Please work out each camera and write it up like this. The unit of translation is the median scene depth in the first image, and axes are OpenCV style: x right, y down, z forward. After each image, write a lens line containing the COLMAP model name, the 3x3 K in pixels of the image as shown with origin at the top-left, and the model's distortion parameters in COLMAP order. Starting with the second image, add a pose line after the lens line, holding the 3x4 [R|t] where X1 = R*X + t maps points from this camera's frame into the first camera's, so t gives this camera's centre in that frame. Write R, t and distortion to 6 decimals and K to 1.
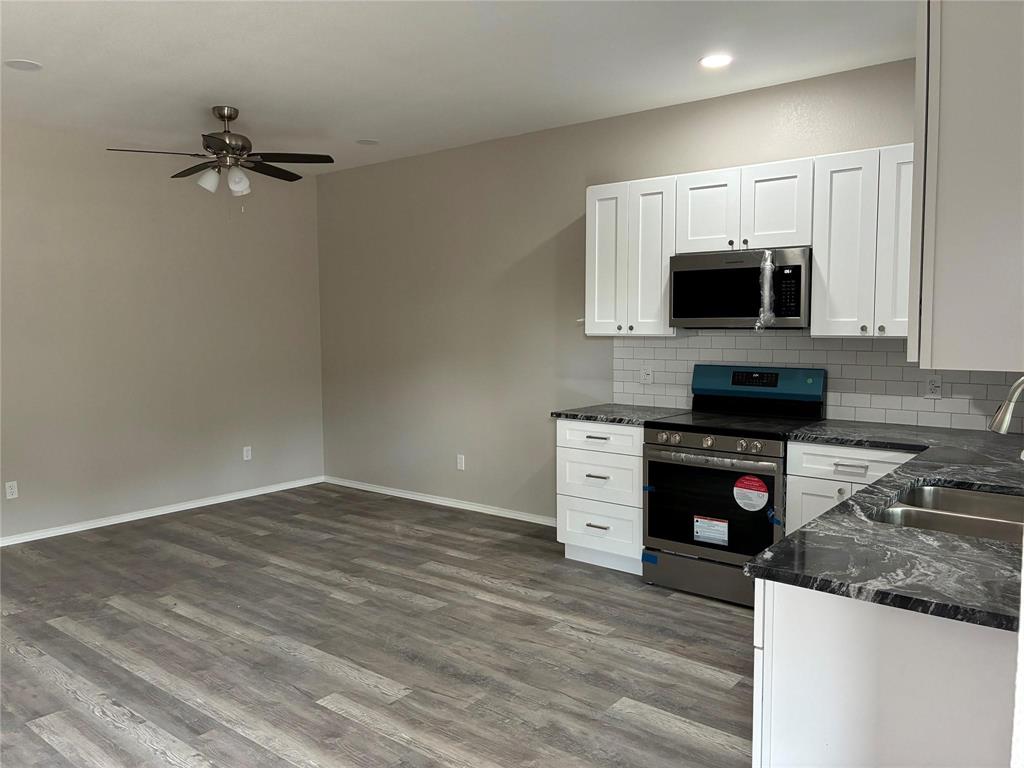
lens RADIAL K [[780.2, 0, 521.3], [0, 780.2, 375.4], [0, 0, 1]] dist [0.042550, -0.060940]
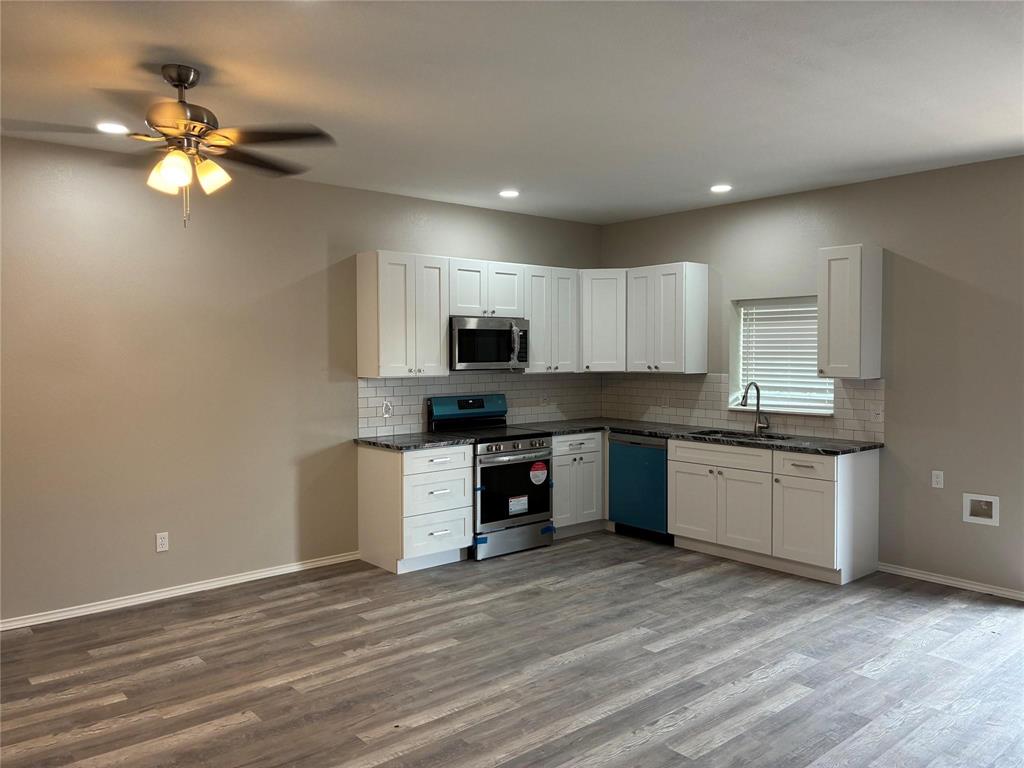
lens RADIAL K [[780.2, 0, 513.3], [0, 780.2, 373.7], [0, 0, 1]] dist [0.042550, -0.060940]
pose [[0.188030, -0.026880, 0.981795, -1.217995], [0.071270, 0.997364, 0.013656, -0.072365], [-0.979574, 0.067405, 0.189450, 0.718896]]
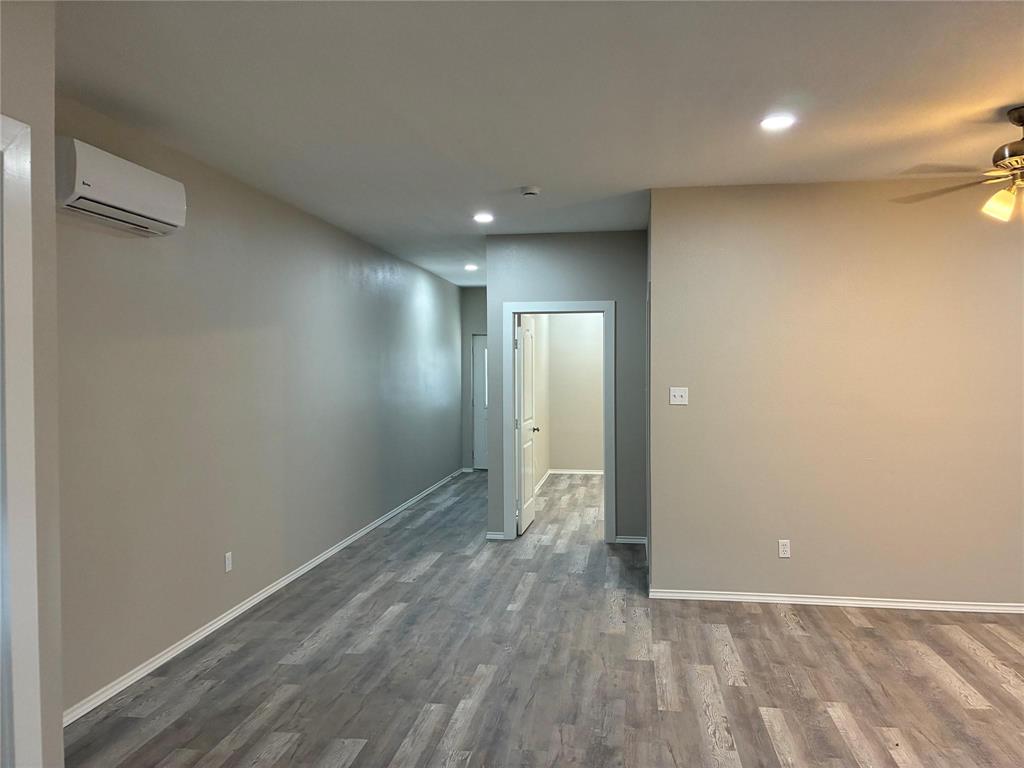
lens RADIAL K [[780.2, 0, 511.7], [0, 780.2, 378.4], [0, 0, 1]] dist [0.042550, -0.060940]
pose [[0.498423, 0.018696, -0.866732, 0.049185], [-0.061258, 0.998028, -0.013699, -0.045009], [0.864767, 0.059922, 0.498585, 0.246789]]
